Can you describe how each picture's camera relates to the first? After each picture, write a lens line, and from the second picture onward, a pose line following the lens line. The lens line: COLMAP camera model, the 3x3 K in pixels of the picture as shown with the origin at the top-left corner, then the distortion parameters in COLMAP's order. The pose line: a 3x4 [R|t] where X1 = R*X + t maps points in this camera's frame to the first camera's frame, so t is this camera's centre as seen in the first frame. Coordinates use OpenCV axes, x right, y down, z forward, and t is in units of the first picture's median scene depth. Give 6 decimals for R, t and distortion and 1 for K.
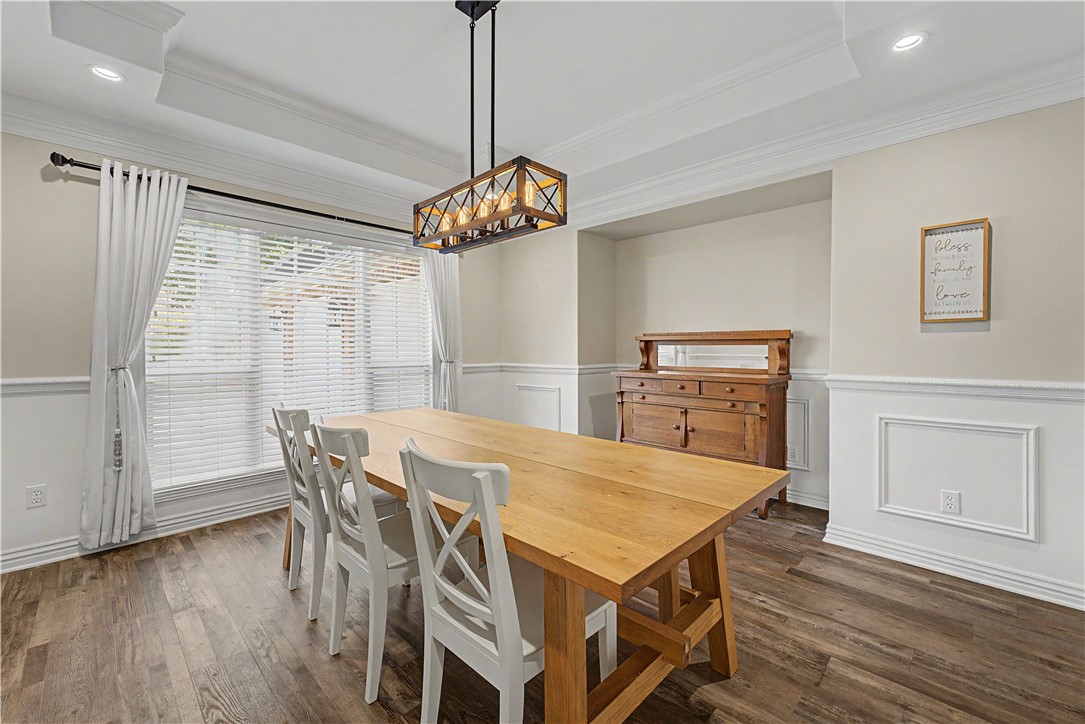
lens RADIAL K [[440.5, 0, 545.5], [0, 440.5, 356.3], [0, 0, 1]] dist [-0.006945, -0.000146]
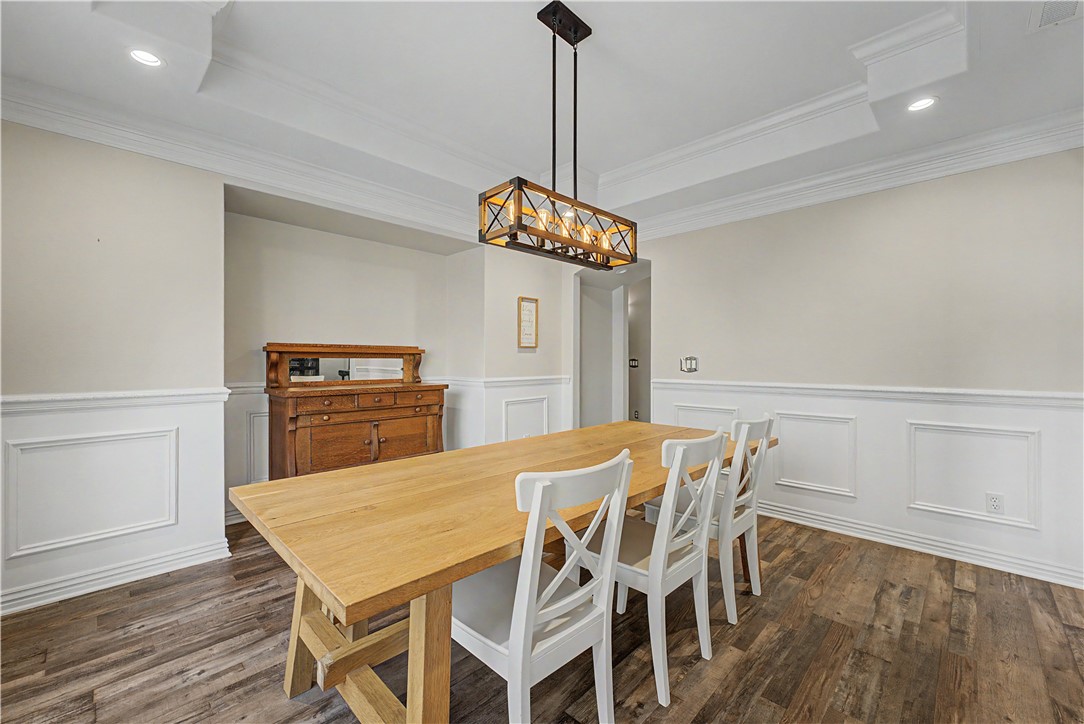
lens RADIAL K [[441.5, 0, 544.0], [0, 441.5, 359.4], [0, 0, 1]] dist [-0.048031, -0.000013]
pose [[-0.005387, 0.000990, 0.999985, -0.837621], [0.017737, 0.999842, -0.000895, -0.018507], [-0.999828, 0.017732, -0.005404, 0.752494]]
